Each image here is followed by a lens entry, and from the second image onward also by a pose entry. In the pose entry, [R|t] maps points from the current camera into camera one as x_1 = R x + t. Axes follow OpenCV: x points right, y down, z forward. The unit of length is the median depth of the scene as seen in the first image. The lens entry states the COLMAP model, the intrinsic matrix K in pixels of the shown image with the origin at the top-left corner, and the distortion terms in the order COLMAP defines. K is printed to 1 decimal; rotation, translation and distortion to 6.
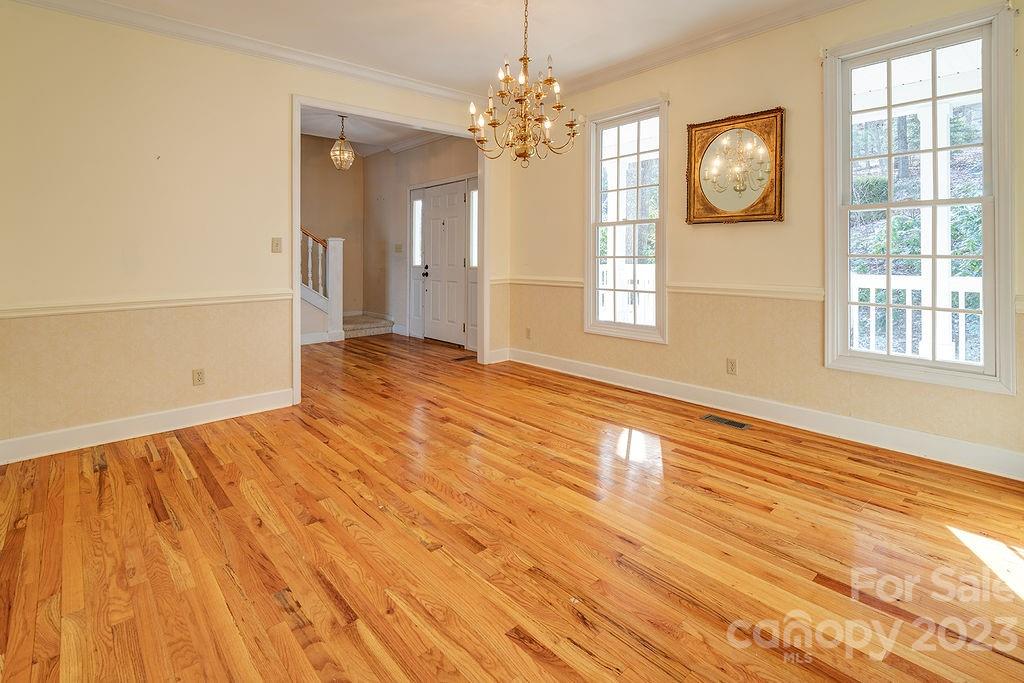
lens RADIAL K [[490.8, 0, 540.4], [0, 490.8, 249.3], [0, 0, 1]] dist [0.012734, -0.001568]
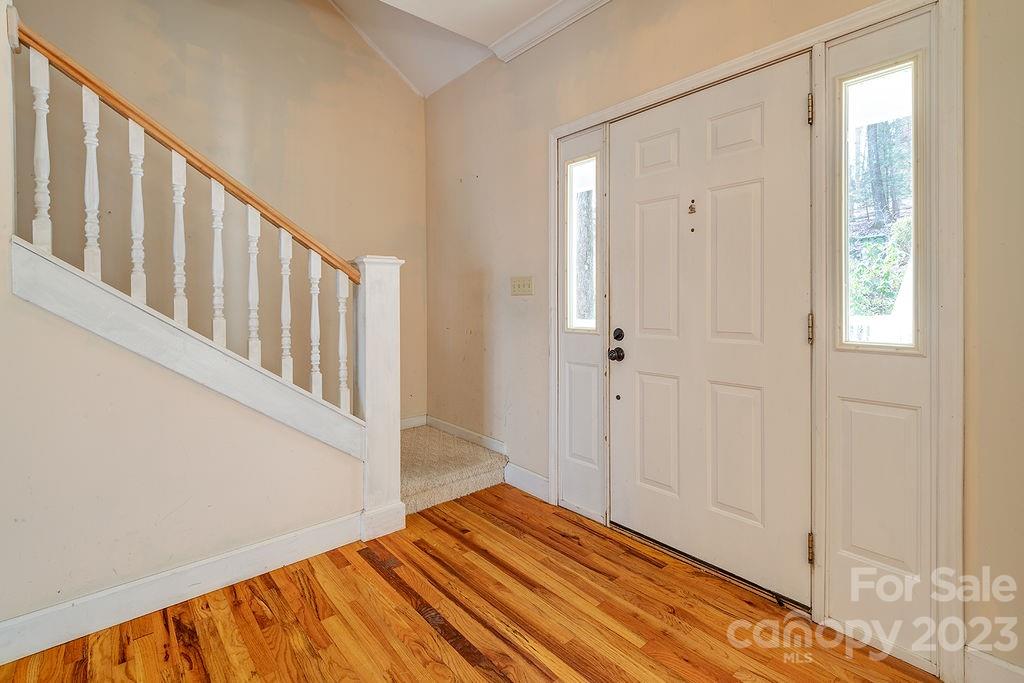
lens RADIAL K [[490.8, 0, 503.2], [0, 490.8, 300.2], [0, 0, 1]] dist [0.012734, -0.001568]
pose [[0.995588, -0.003106, -0.093782, -0.283729], [0.004653, 0.999857, 0.016285, 0.004019], [0.093718, -0.016650, 0.995460, 0.624484]]
